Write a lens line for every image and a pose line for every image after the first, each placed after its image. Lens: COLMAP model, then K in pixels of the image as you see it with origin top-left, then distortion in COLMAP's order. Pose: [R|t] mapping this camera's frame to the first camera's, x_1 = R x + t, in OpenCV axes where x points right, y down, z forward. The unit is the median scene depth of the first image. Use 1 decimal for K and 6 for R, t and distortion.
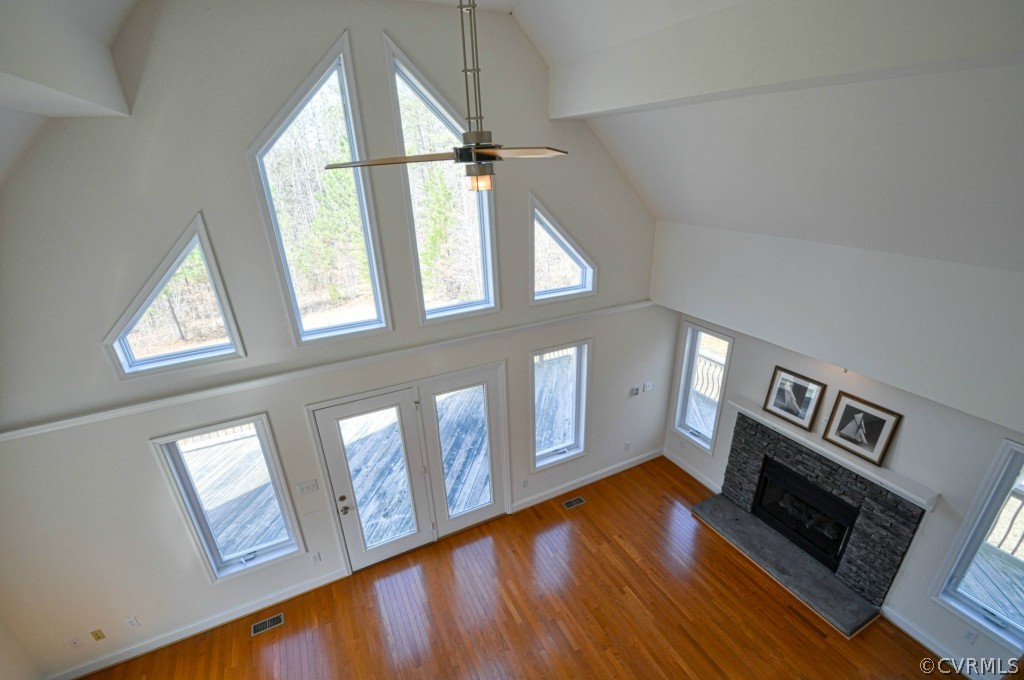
lens RADIAL K [[450.2, 0, 508.7], [0, 450.2, 365.7], [0, 0, 1]] dist [0.007051, -0.008014]
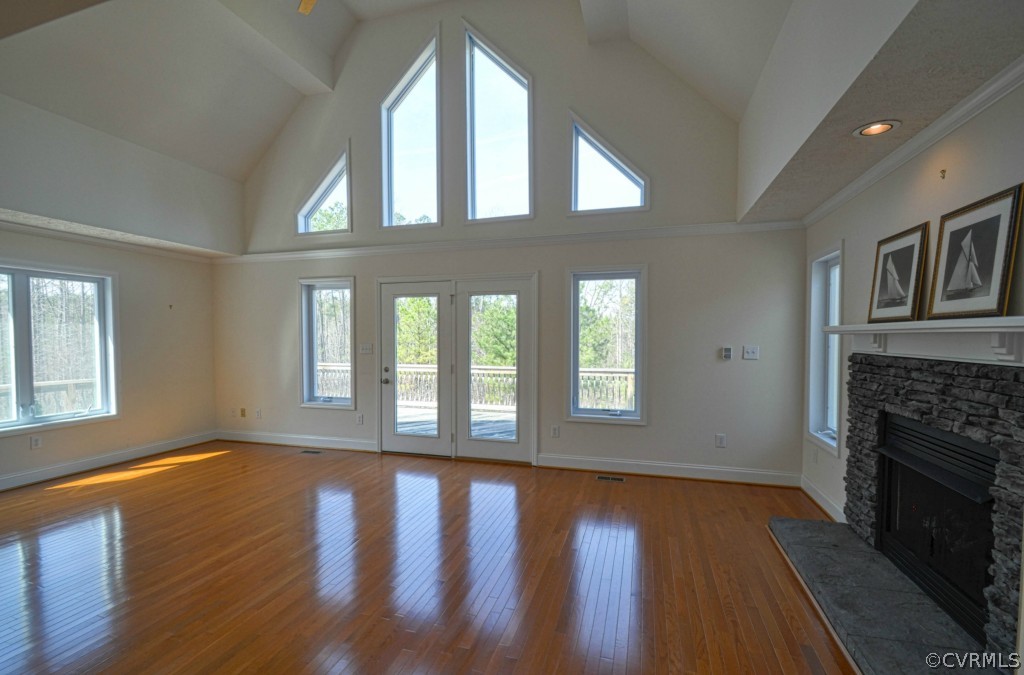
lens RADIAL K [[448.3, 0, 512.3], [0, 448.3, 352.0], [0, 0, 1]] dist [0.010656, -0.008766]
pose [[0.732162, 0.055197, -0.678891, 0.669474], [-0.308105, 0.915749, -0.257827, 0.449223], [0.607462, 0.397941, 0.687483, 0.363152]]
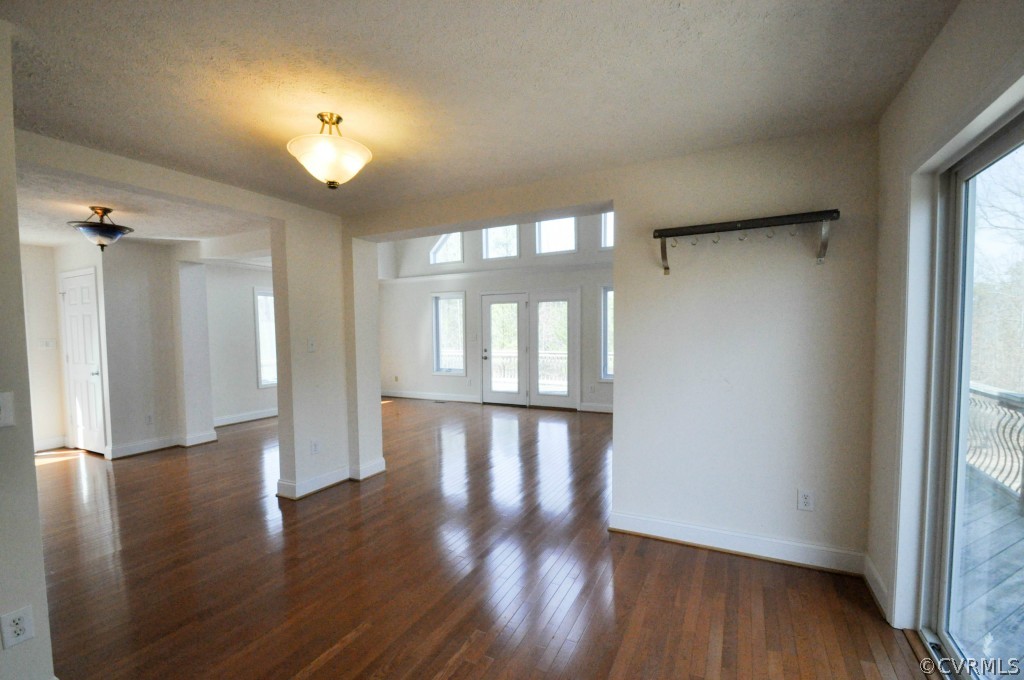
lens RADIAL K [[450.2, 0, 514.4], [0, 450.2, 355.3], [0, 0, 1]] dist [0.007051, -0.008014]
pose [[0.602426, 0.070015, -0.795098, 1.178887], [-0.344027, 0.921642, -0.179502, 0.599950], [0.720228, 0.381672, 0.579309, 0.008876]]
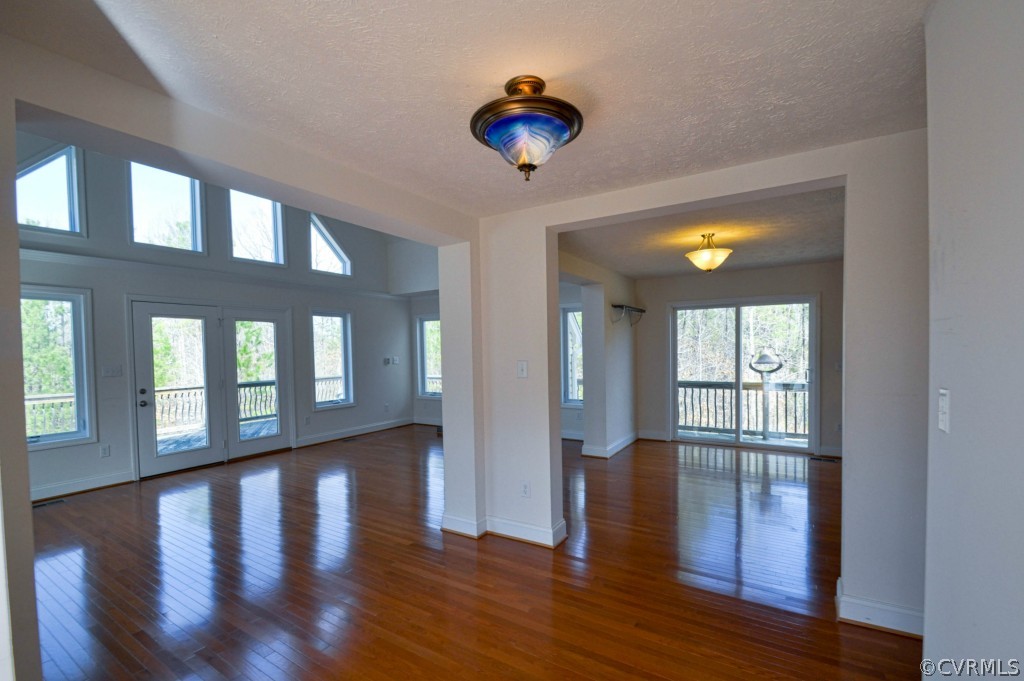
lens RADIAL K [[450.2, 0, 496.8], [0, 450.2, 364.7], [0, 0, 1]] dist [0.007051, -0.008014]
pose [[0.865843, 0.001564, 0.500313, -0.162243], [0.198975, 0.916435, -0.347212, 0.798202], [-0.459048, 0.400181, 0.793178, -0.344162]]
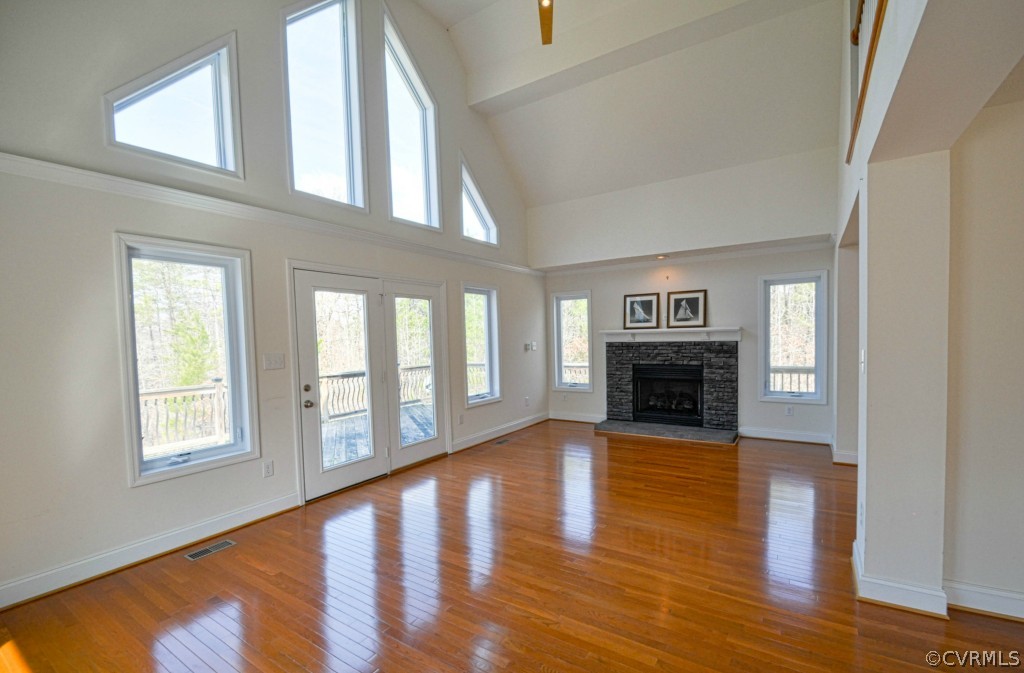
lens RADIAL K [[448.3, 0, 508.1], [0, 448.3, 359.1], [0, 0, 1]] dist [0.010656, -0.008766]
pose [[0.866313, -0.013900, 0.499308, -0.459164], [0.205729, 0.920819, -0.331312, 0.602300], [-0.455167, 0.389743, 0.800577, 0.104245]]
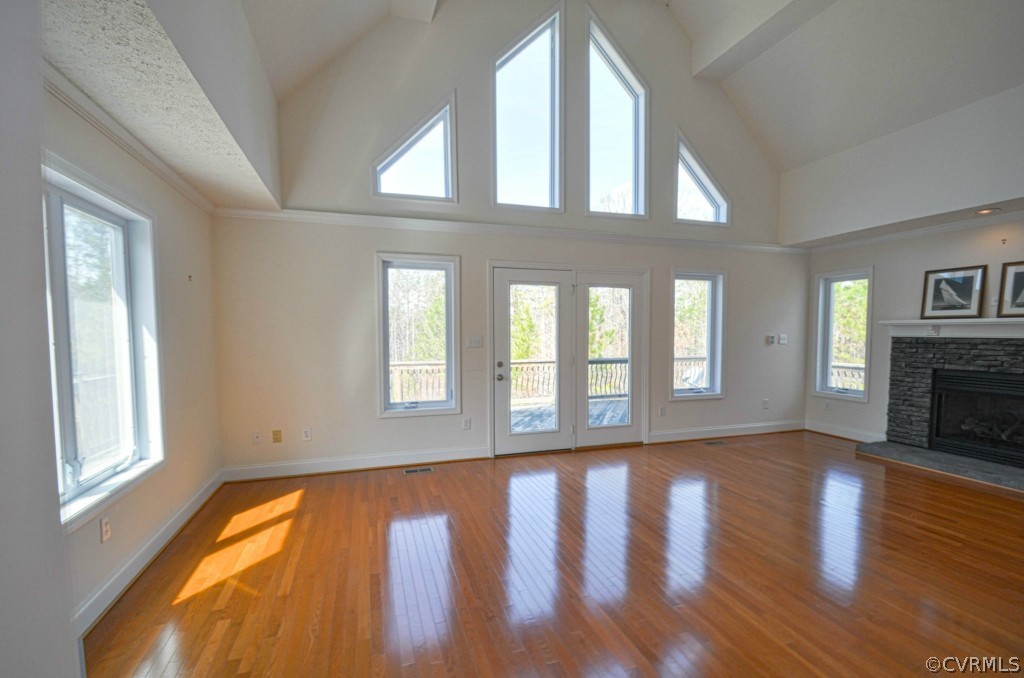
lens RADIAL K [[448.3, 0, 512.9], [0, 448.3, 360.6], [0, 0, 1]] dist [0.010656, -0.008766]
pose [[0.988164, 0.039149, -0.148322, -0.178751], [-0.089847, 0.931393, -0.352754, 0.651011], [0.124336, 0.361905, 0.923886, 0.014233]]
